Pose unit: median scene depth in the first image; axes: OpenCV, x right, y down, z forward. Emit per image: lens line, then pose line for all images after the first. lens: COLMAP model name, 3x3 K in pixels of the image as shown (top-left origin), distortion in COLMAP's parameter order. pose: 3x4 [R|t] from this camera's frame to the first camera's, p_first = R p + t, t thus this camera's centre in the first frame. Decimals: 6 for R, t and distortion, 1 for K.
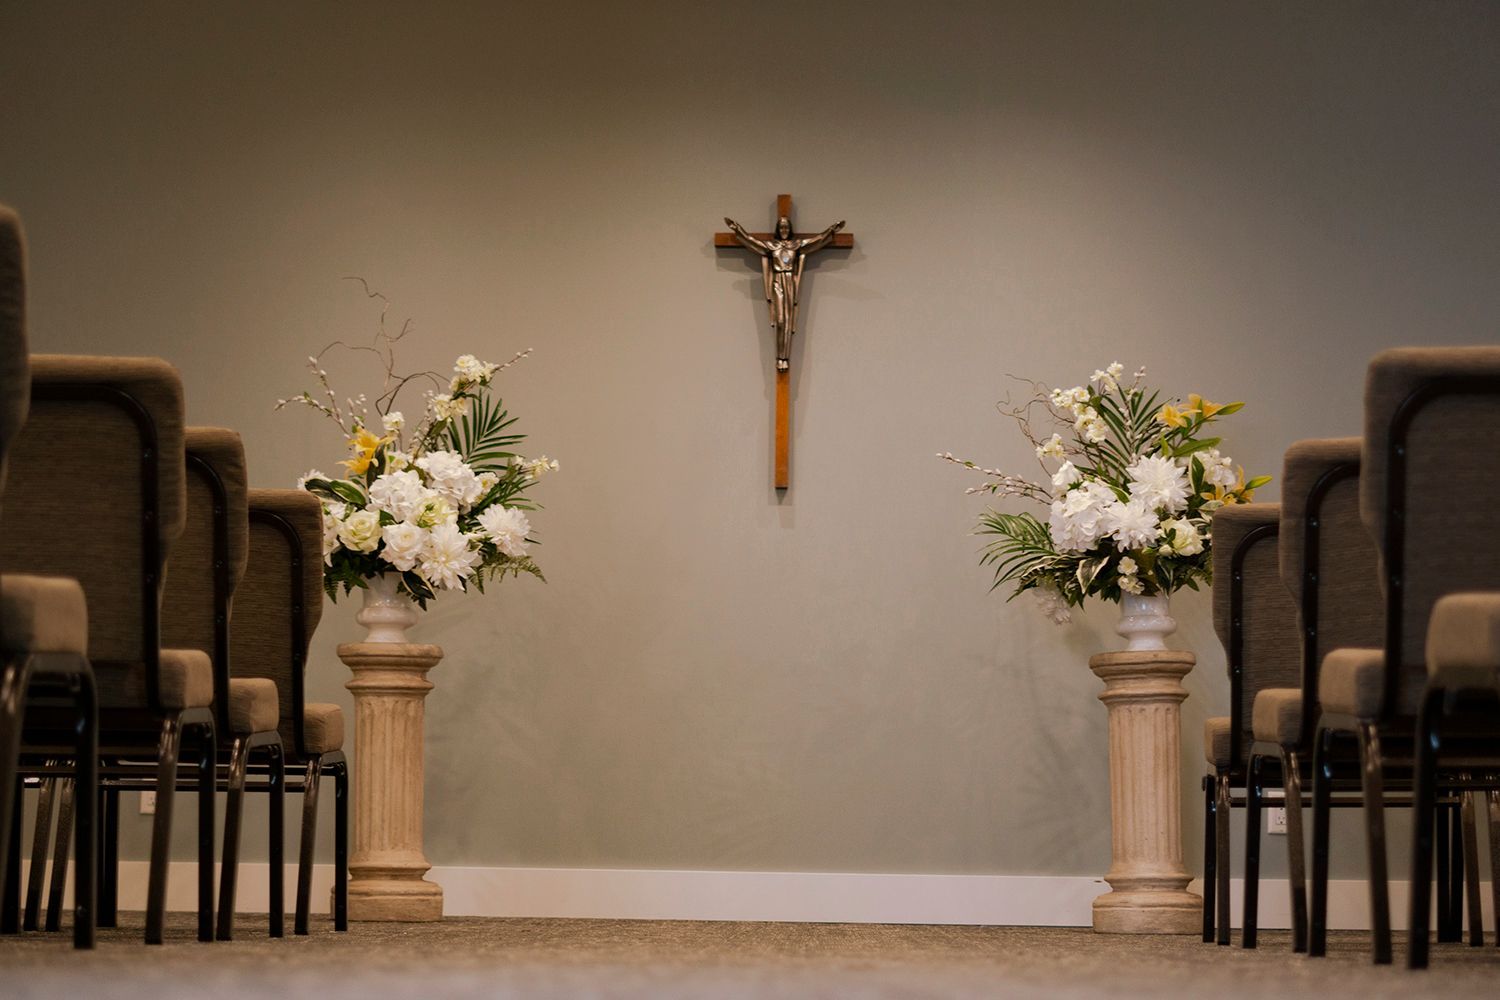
lens RADIAL K [[3494.2, 0, 750.0], [0, 3494.2, 500.0], [0, 0, 1]] dist [-0.031743, 0.024223]
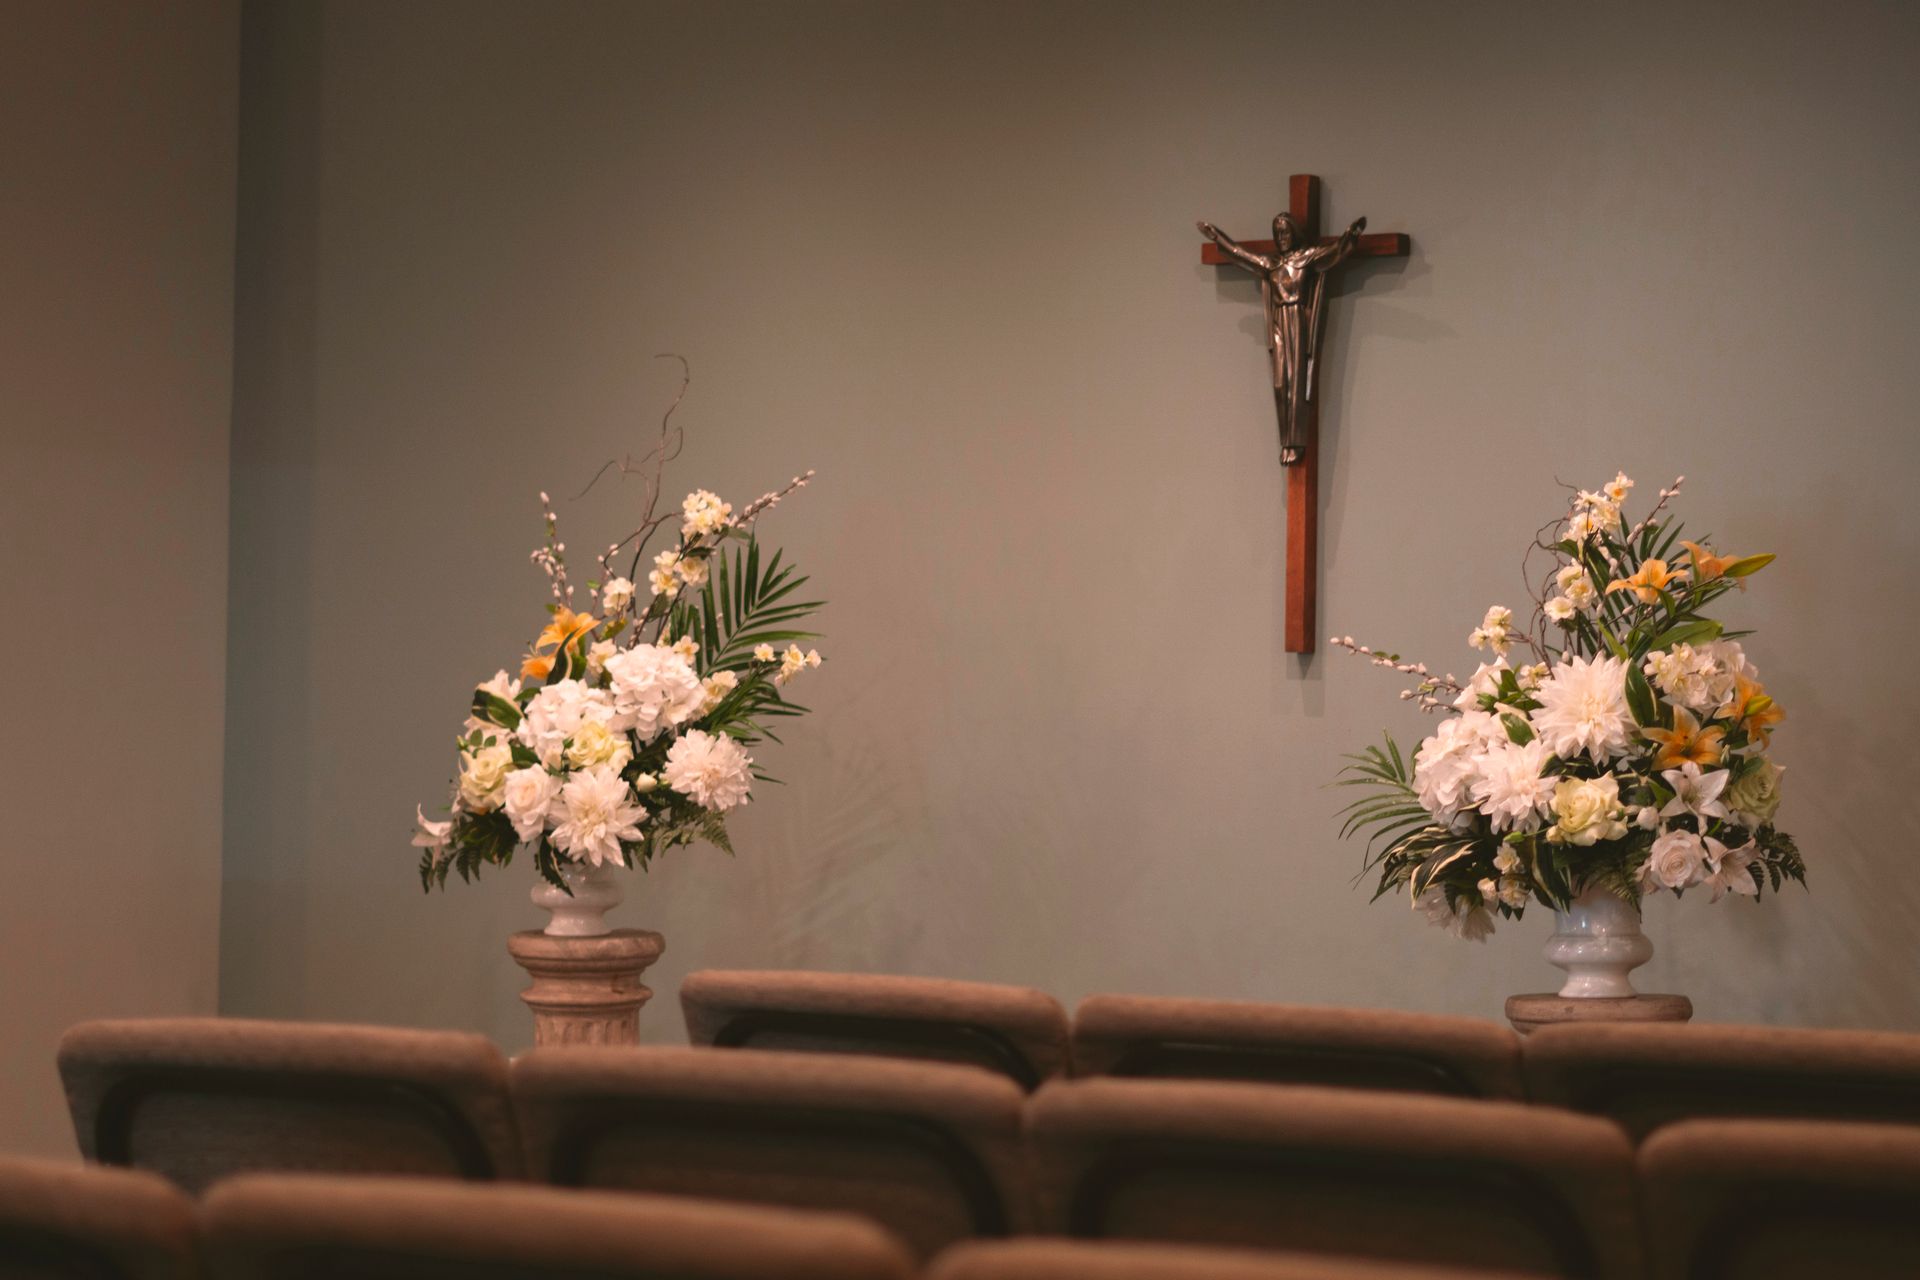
lens RADIAL K [[4472.6, 0, 960.0], [0, 4472.6, 640.0], [0, 0, 1]] dist [-0.031743, 0.024223]
pose [[0.823558, -0.001153, -0.567230, 0.438595], [0.062275, 0.994137, 0.088397, -0.085256], [0.563803, -0.108124, 0.818801, 0.334960]]
